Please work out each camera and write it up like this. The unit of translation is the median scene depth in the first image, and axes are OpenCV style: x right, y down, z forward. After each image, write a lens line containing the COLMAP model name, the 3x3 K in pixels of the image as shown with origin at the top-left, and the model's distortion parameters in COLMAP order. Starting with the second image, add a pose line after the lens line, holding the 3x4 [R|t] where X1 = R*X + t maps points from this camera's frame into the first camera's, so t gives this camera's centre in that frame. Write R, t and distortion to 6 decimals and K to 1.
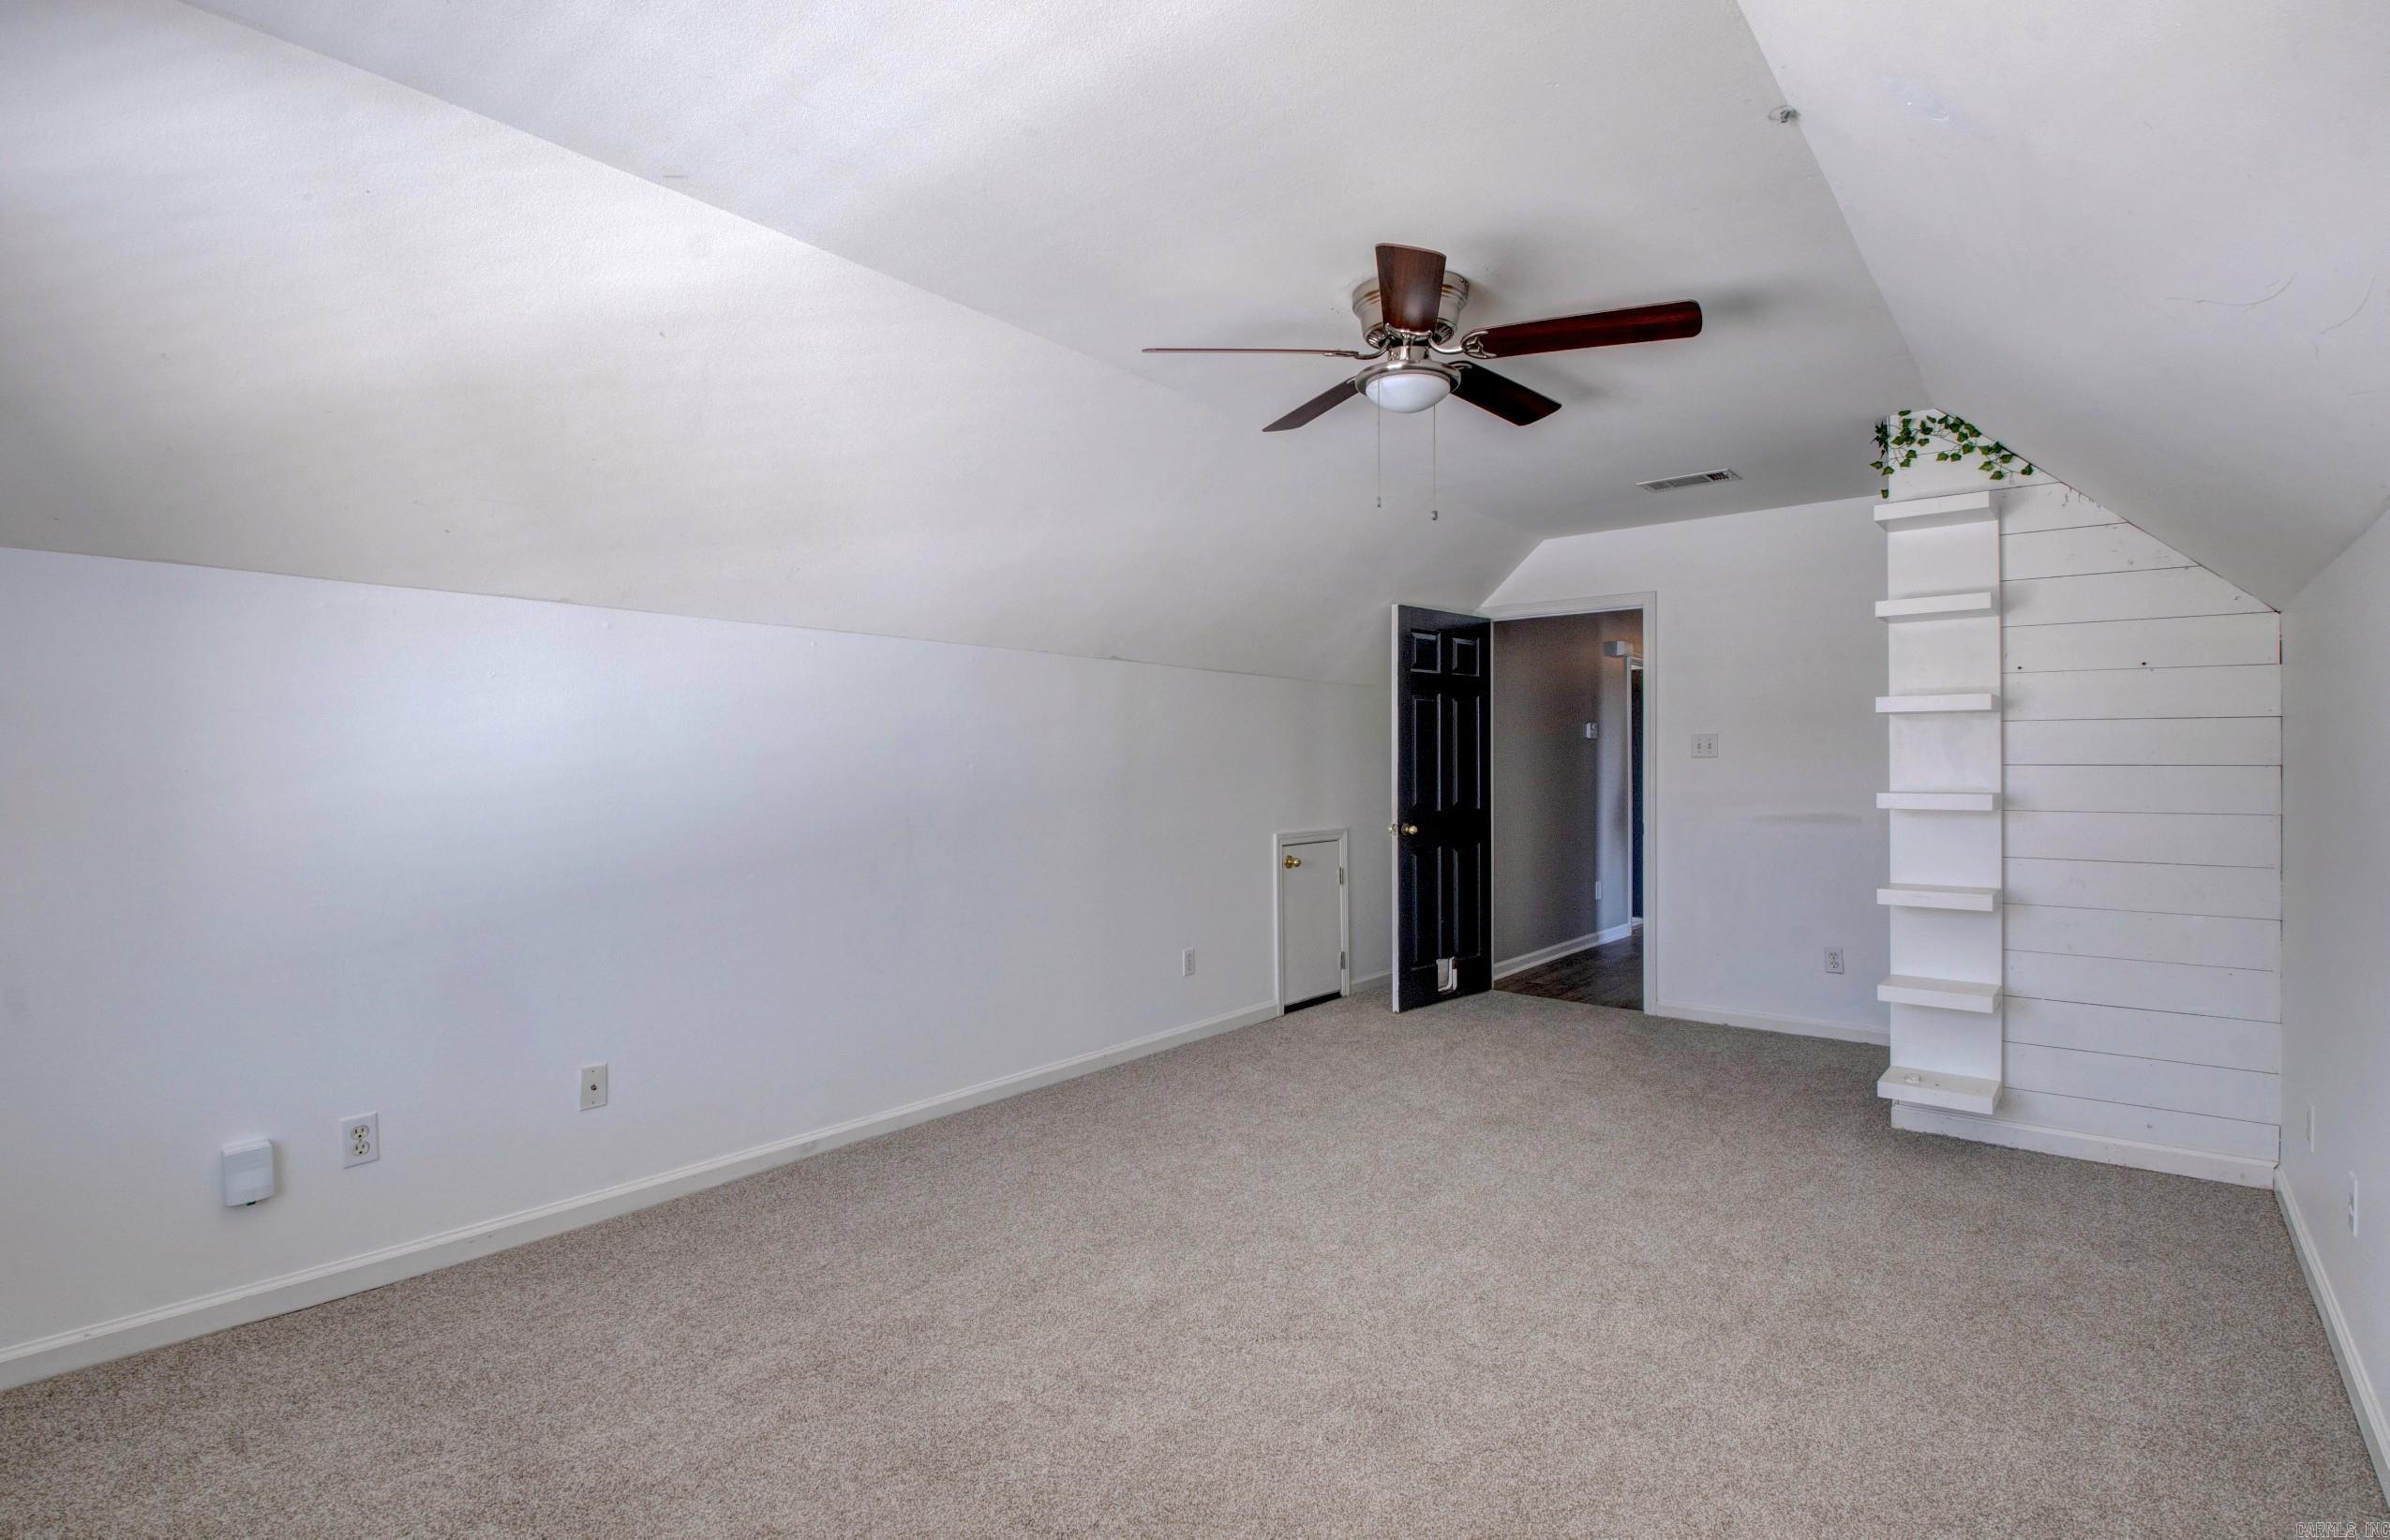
lens RADIAL K [[1143.1, 0, 1190.8], [0, 1143.1, 762.5], [0, 0, 1]] dist [0.038354, -0.033073]
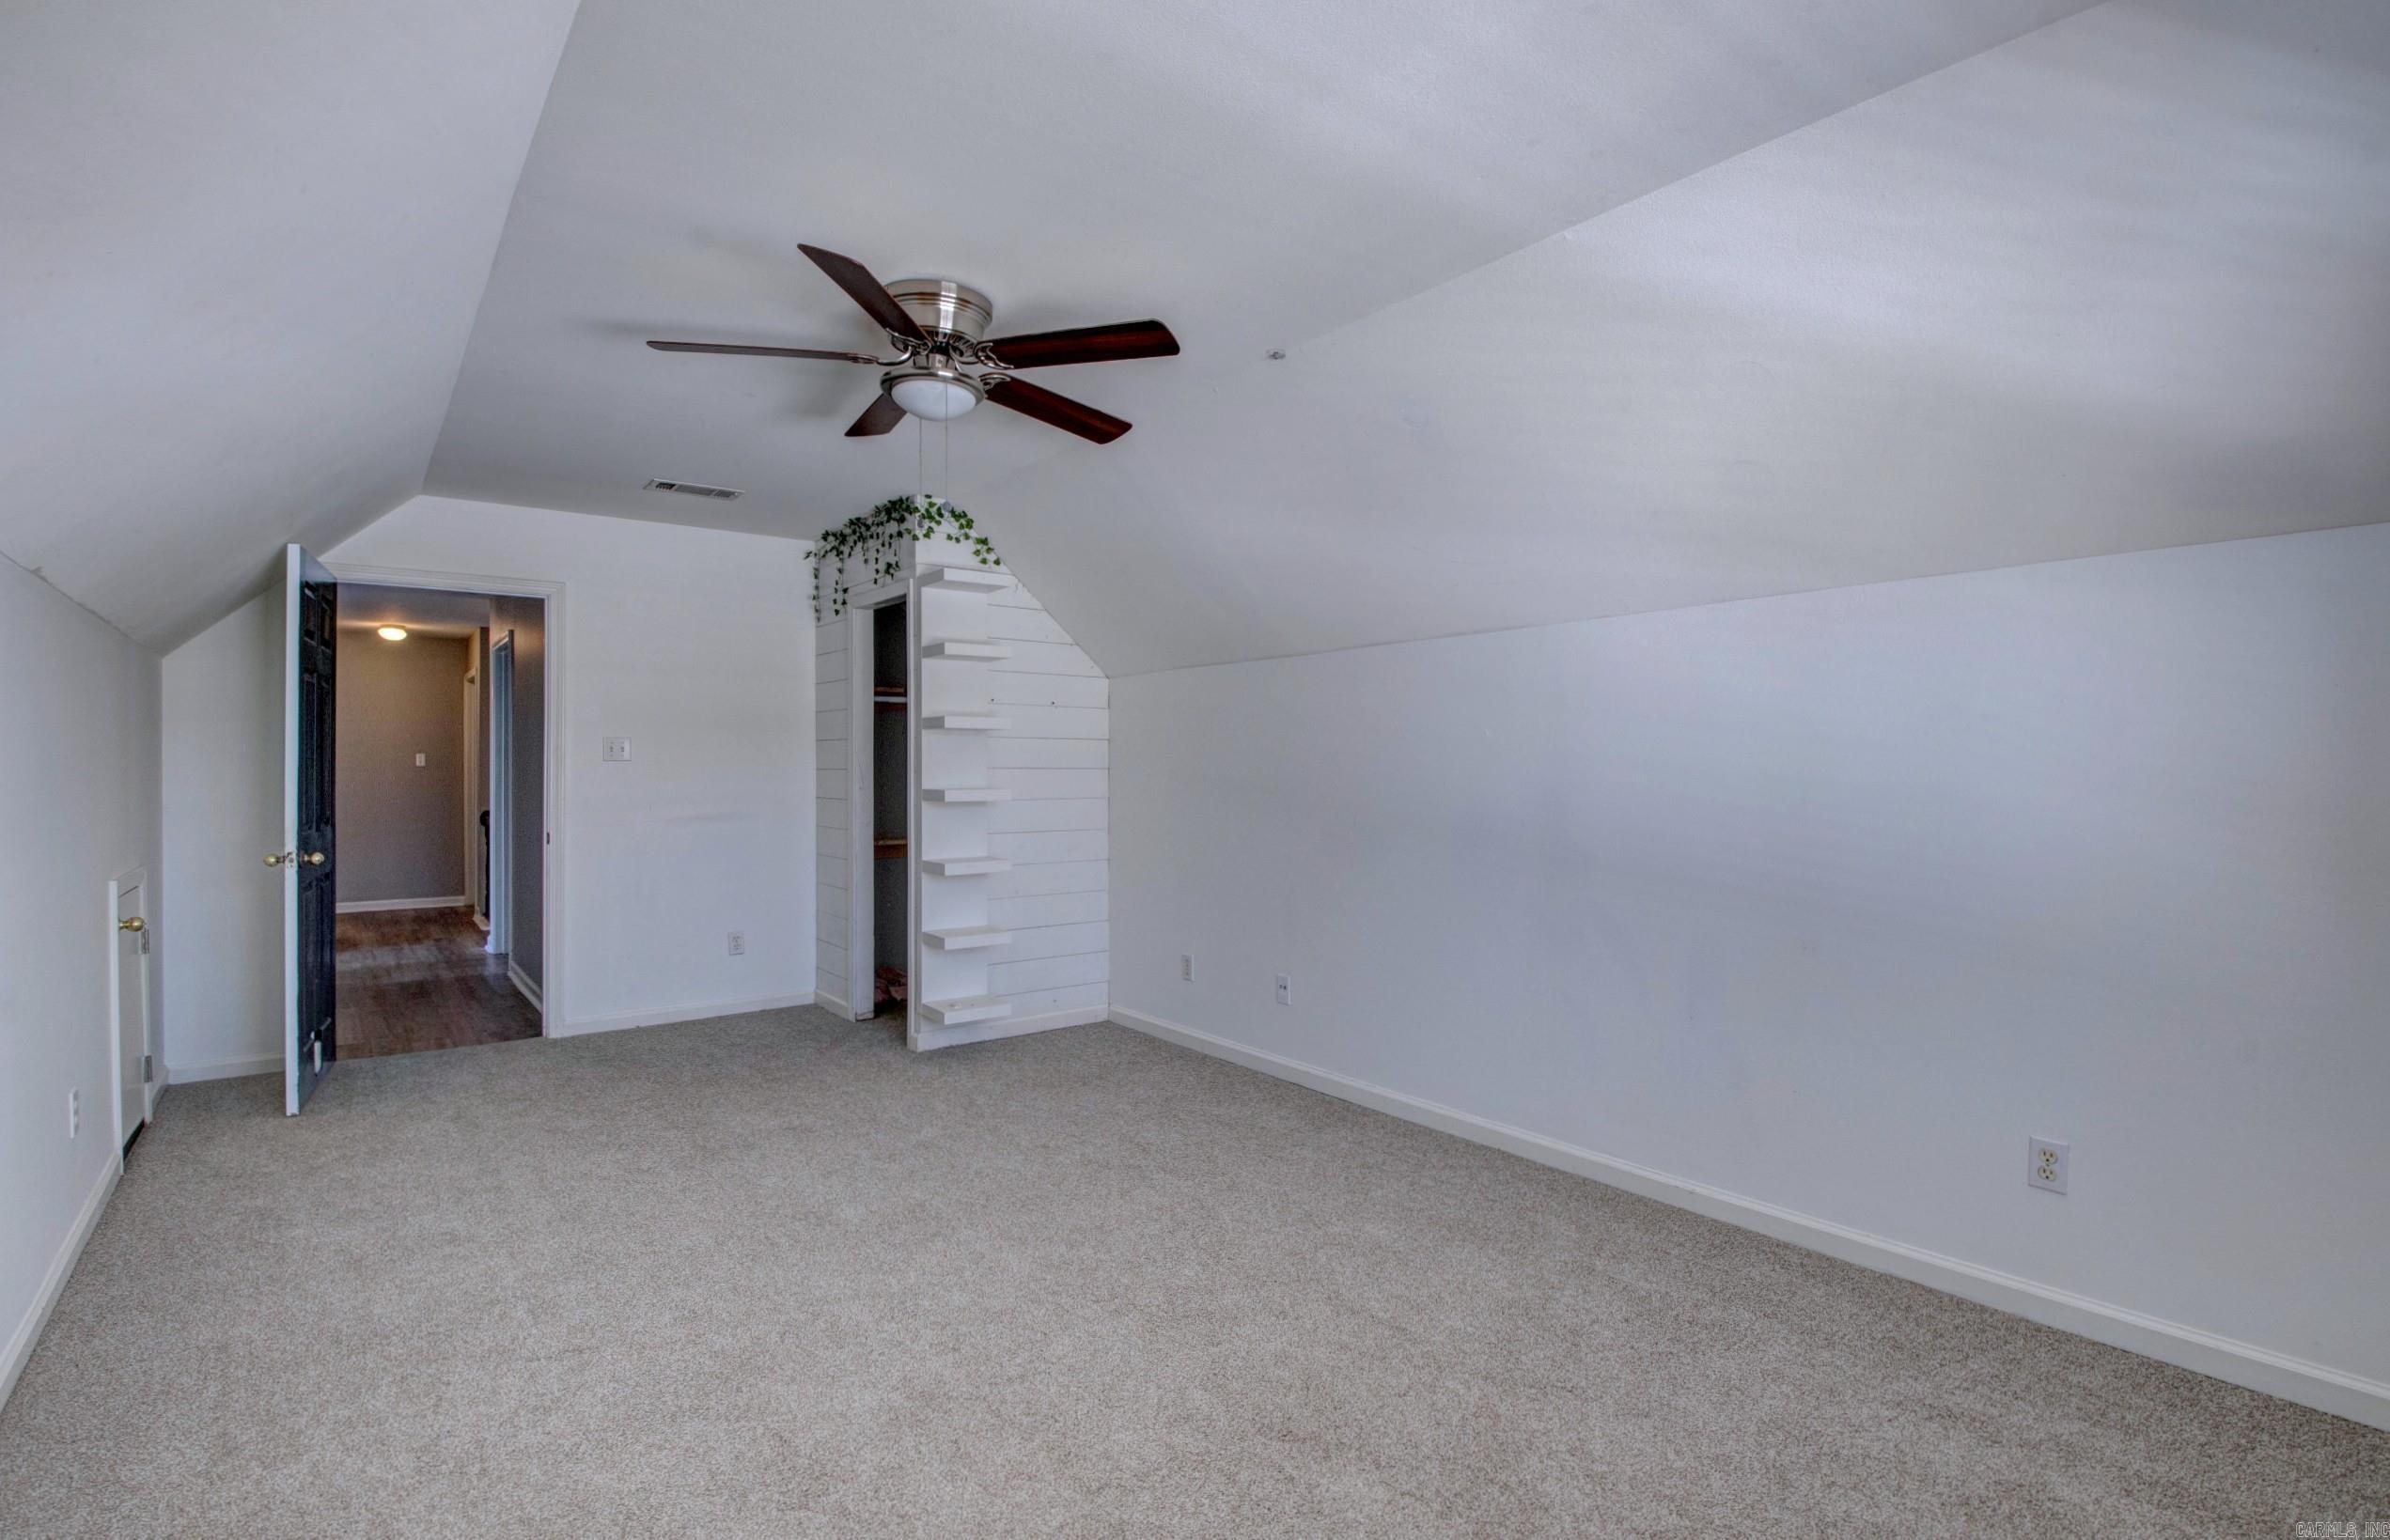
lens RADIAL K [[1142.9, 0, 1190.8], [0, 1142.9, 762.5], [0, 0, 1]] dist [0.038354, -0.033073]
pose [[0.230132, 0.004509, 0.973149, -0.568096], [-0.001714, 0.999990, -0.004228, 0.000623], [-0.973158, -0.000695, 0.230137, 0.420076]]
